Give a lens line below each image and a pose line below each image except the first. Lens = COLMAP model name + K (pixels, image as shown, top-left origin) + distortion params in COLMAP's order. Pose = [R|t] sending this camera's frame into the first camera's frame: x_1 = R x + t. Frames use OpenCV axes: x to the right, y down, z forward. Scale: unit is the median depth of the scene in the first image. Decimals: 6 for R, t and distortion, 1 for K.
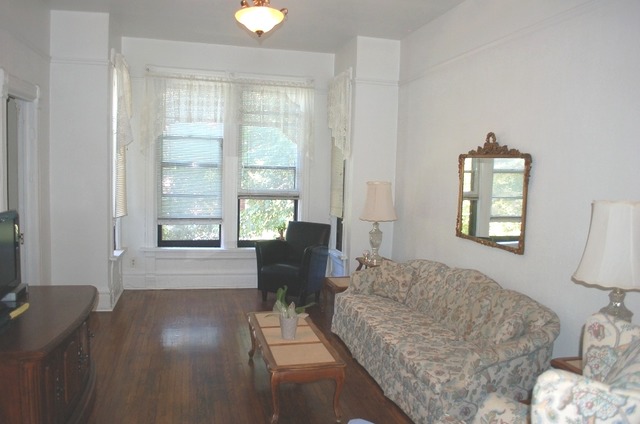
lens RADIAL K [[504.1, 0, 323.0], [0, 504.1, 211.8], [0, 0, 1]] dist [-0.074517, 0.013422]
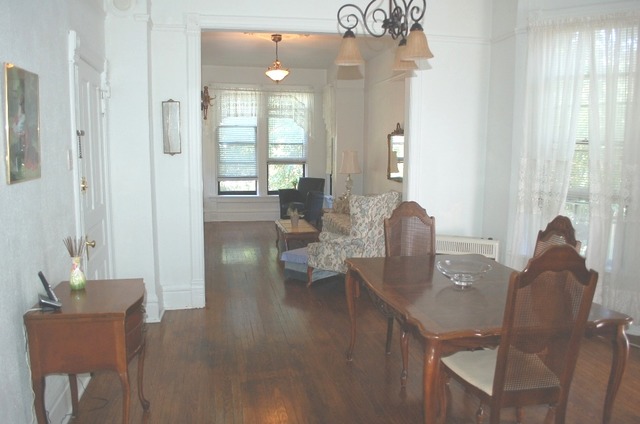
lens RADIAL K [[504.1, 0, 318.6], [0, 504.1, 211.9], [0, 0, 1]] dist [-0.074517, 0.013422]
pose [[0.998174, -0.017217, -0.057892, 0.087712], [0.020127, 0.998544, 0.050056, 0.051743], [0.056945, -0.051130, 0.997067, -0.617195]]
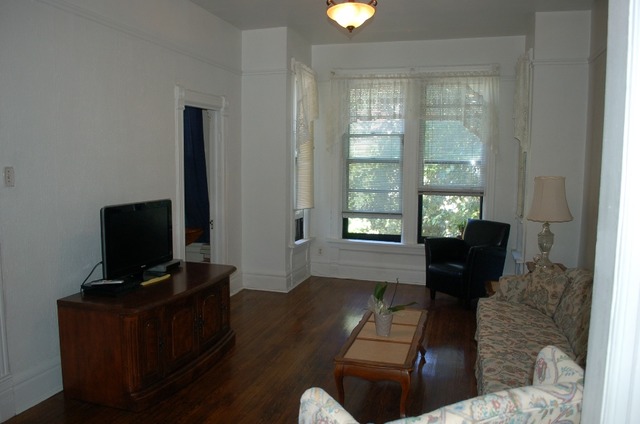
lens RADIAL K [[504.1, 0, 323.3], [0, 504.1, 213.6], [0, 0, 1]] dist [-0.074517, 0.013422]
pose [[0.859996, 0.030158, -0.509409, 0.187061], [-0.025593, 0.999545, 0.015969, 0.000923], [0.509659, -0.000696, 0.860376, 0.054264]]
